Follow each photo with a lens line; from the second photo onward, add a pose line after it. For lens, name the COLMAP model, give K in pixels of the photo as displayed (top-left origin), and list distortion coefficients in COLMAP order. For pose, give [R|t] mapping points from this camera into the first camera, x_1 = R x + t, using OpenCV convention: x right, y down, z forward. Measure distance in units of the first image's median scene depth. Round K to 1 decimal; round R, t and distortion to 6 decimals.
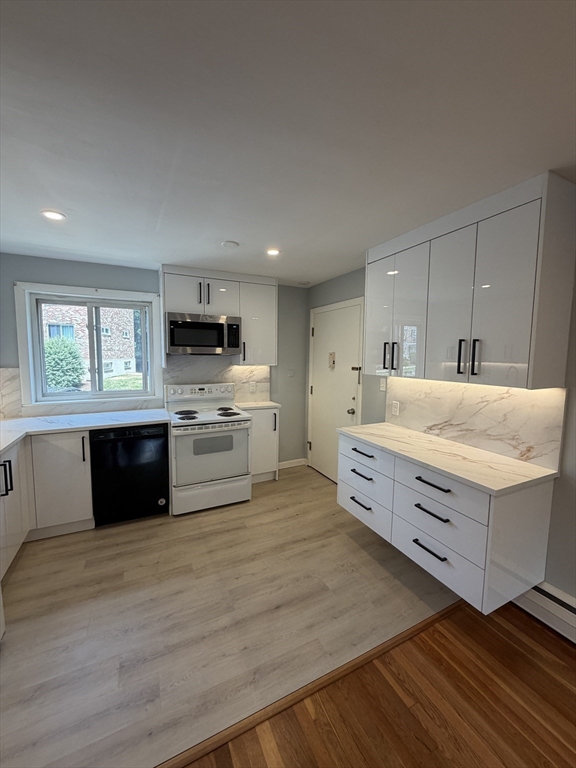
lens RADIAL K [[304.9, 0, 288.0], [0, 304.9, 384.0], [0, 0, 1]] dist [-0.001684, -0.000034]
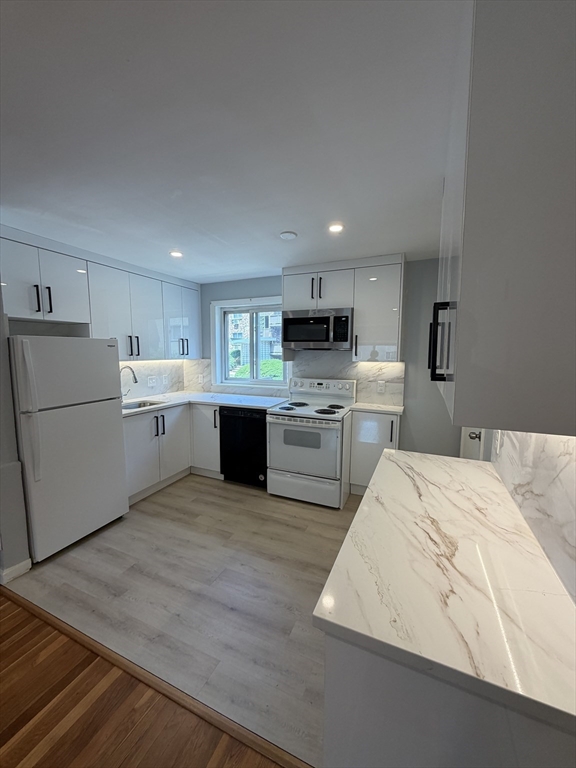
lens RADIAL K [[304.9, 0, 288.0], [0, 304.9, 384.0], [0, 0, 1]] dist [-0.001684, -0.000034]
pose [[0.639499, 0.076498, -0.764976, 0.497838], [-0.074909, 0.996503, 0.037029, -0.014671], [0.765134, 0.033624, 0.642993, 0.323213]]
